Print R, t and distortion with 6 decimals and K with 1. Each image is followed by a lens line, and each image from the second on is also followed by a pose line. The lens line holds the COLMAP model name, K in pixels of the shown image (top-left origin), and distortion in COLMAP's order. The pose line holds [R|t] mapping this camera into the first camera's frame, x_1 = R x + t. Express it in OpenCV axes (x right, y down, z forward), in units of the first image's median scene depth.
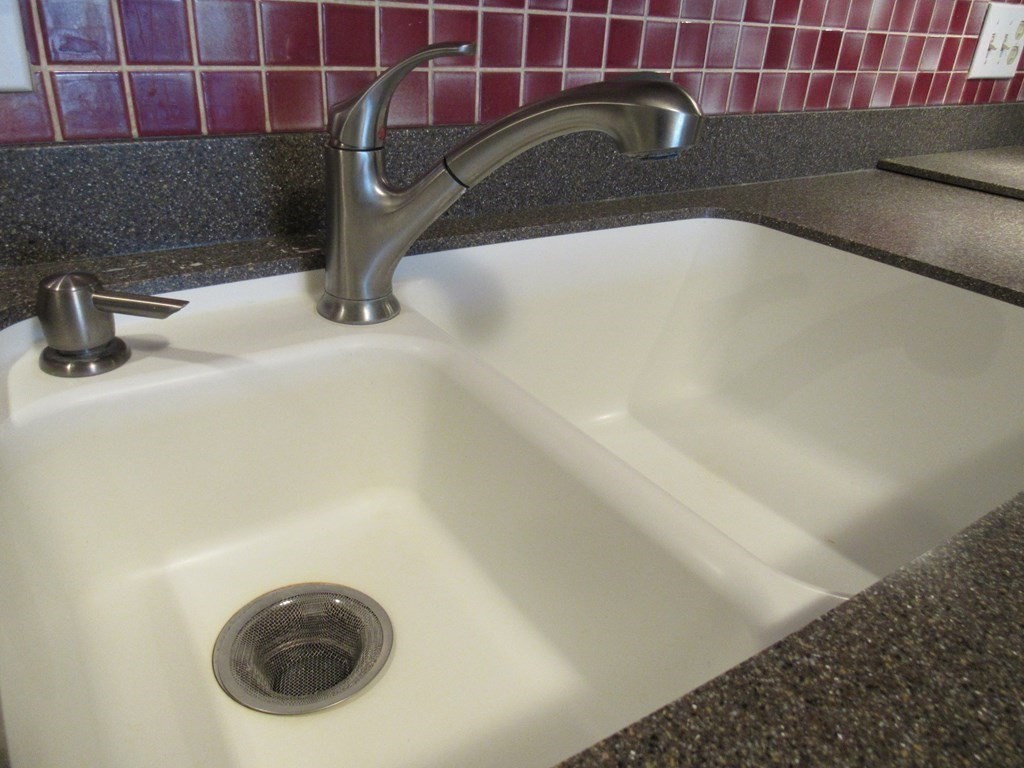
lens RADIAL K [[736.5, 0, 512.0], [0, 736.5, 384.0], [0, 0, 1]] dist [0.000055, 0.001947]
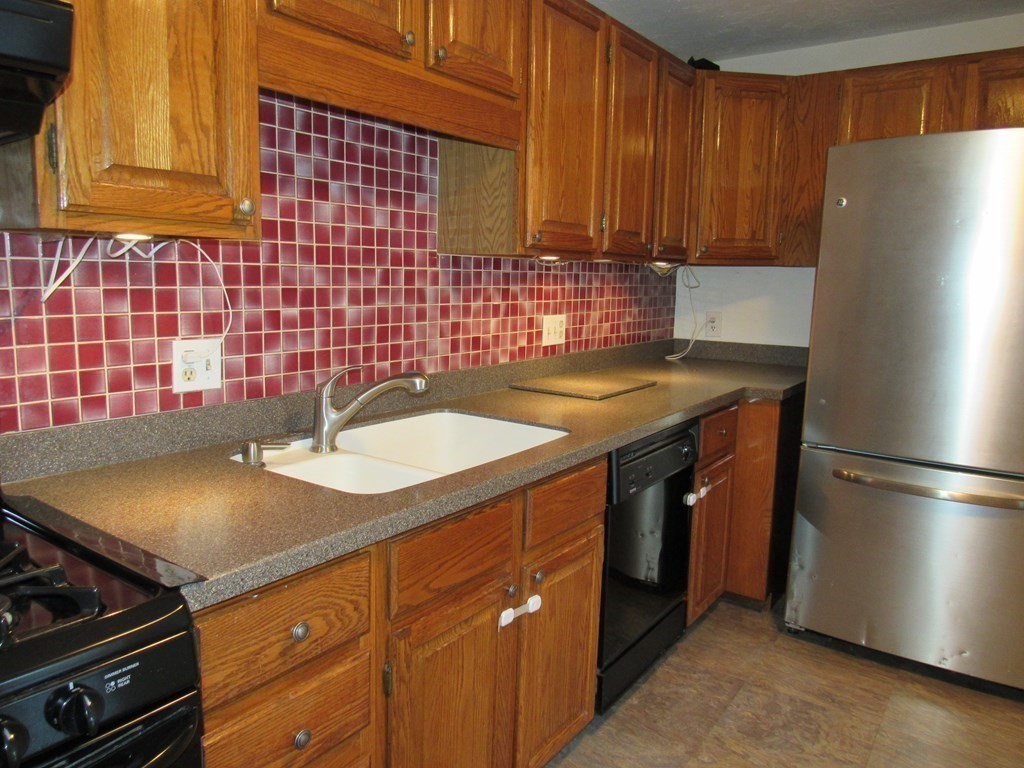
lens RADIAL K [[736.5, 0, 512.0], [0, 736.5, 384.0], [0, 0, 1]] dist [0.000055, 0.001947]
pose [[0.937398, -0.079745, 0.339006, -0.294491], [0.178704, 0.945646, -0.271695, 0.355898], [-0.298914, 0.315268, 0.900698, -1.189431]]
